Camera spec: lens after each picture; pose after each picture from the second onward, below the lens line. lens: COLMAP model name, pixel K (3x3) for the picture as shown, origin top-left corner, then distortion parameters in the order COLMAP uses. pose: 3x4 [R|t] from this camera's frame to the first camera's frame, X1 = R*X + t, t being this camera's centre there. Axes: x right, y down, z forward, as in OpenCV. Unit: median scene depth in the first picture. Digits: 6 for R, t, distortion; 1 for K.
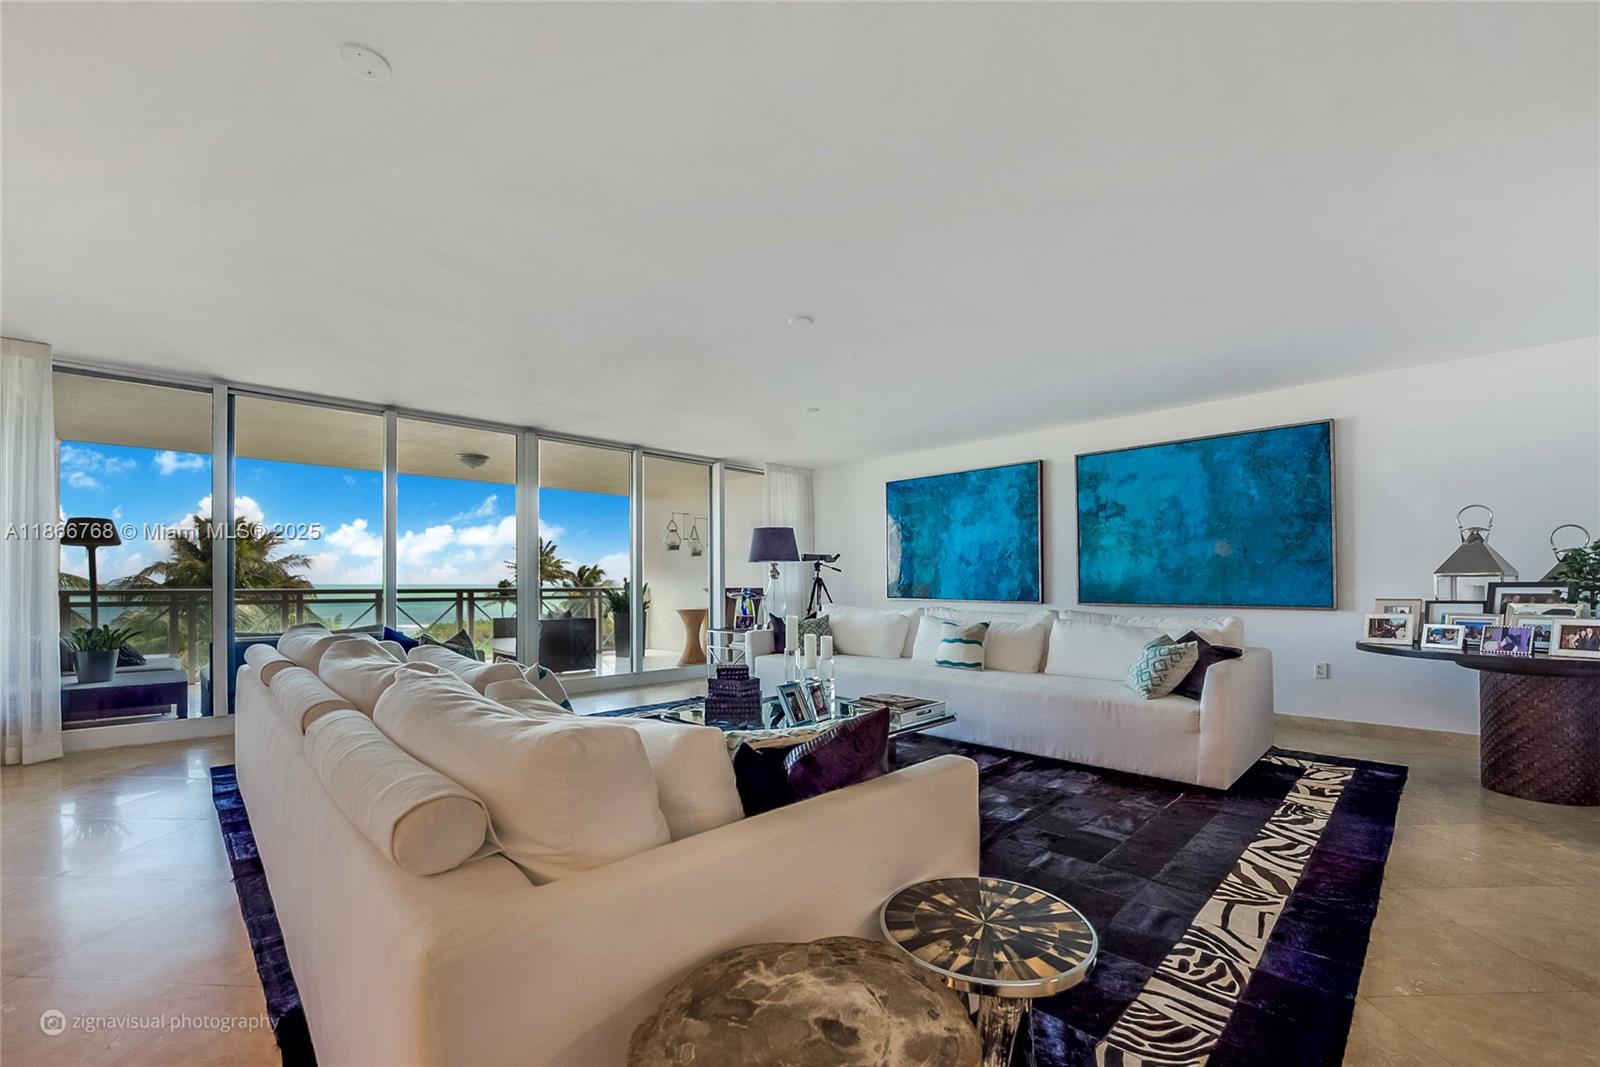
lens RADIAL K [[648.9, 0, 799.4], [0, 648.9, 578.7], [0, 0, 1]] dist [-0.013523, 0.000446]
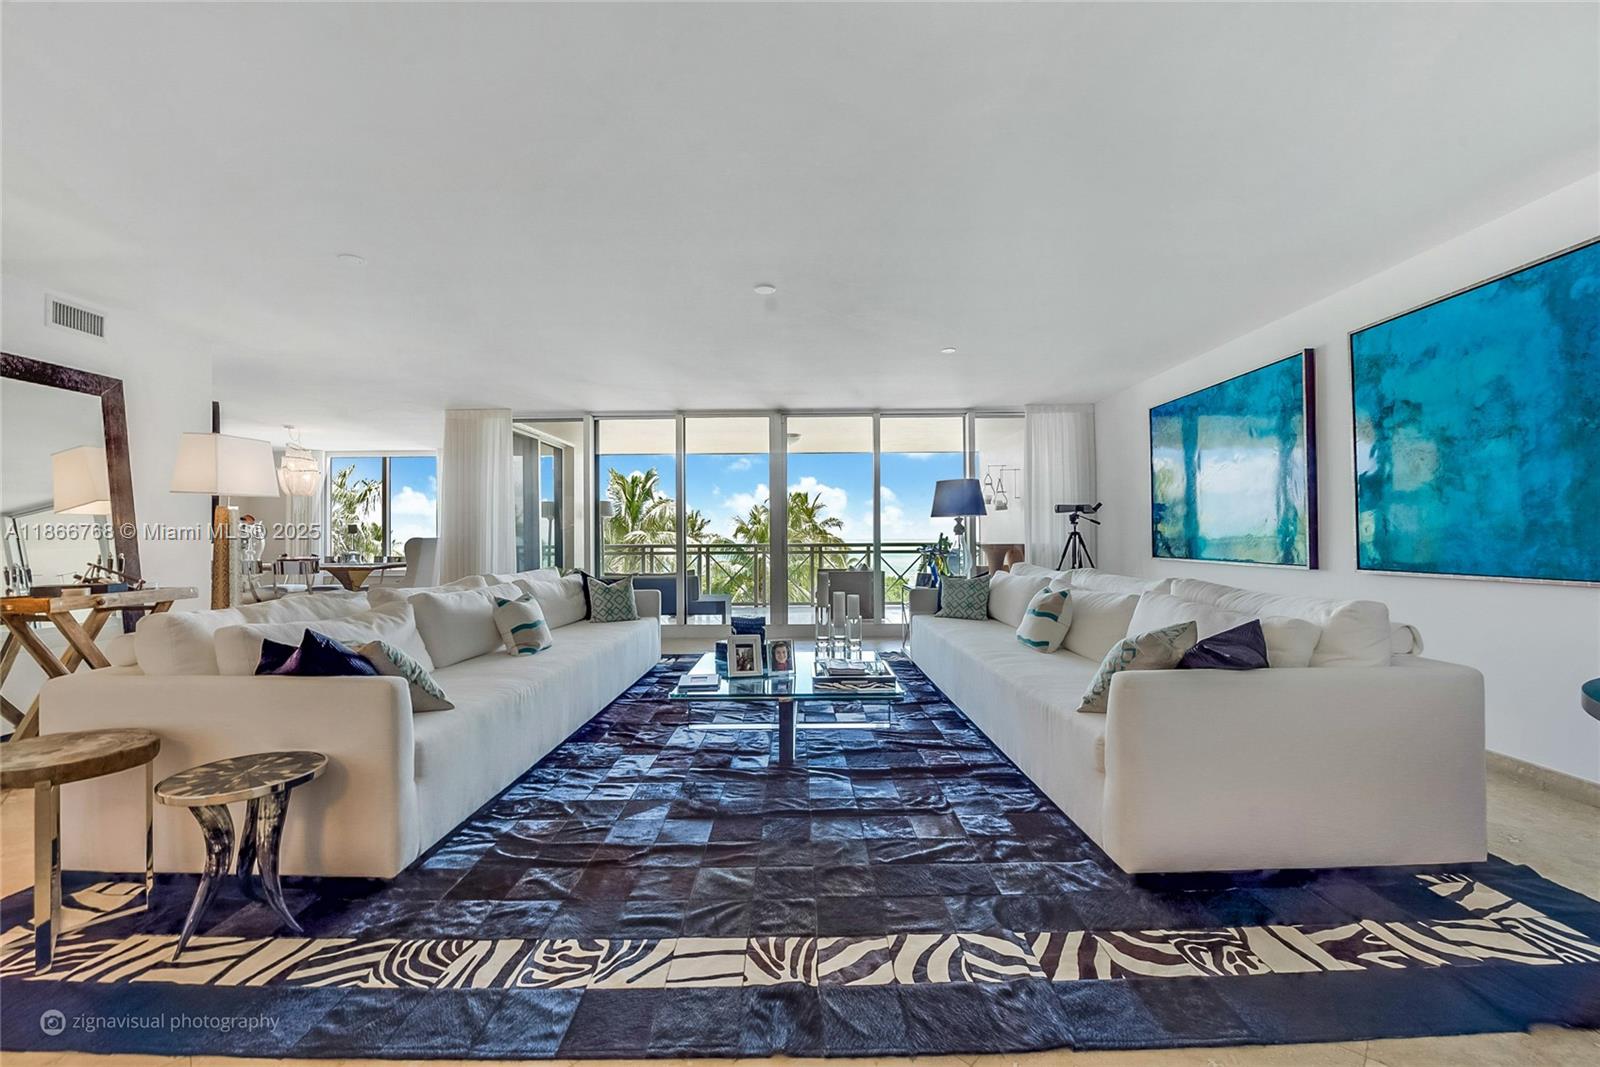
lens RADIAL K [[652.7, 0, 800.0], [0, 652.7, 533.5], [0, 0, 1]] dist [-0.015279, -0.000358]
pose [[0.709006, -0.009424, -0.705139, 0.554381], [0.011086, 0.999936, -0.002217, -0.002063], [0.705115, -0.006245, 0.709065, 0.210227]]
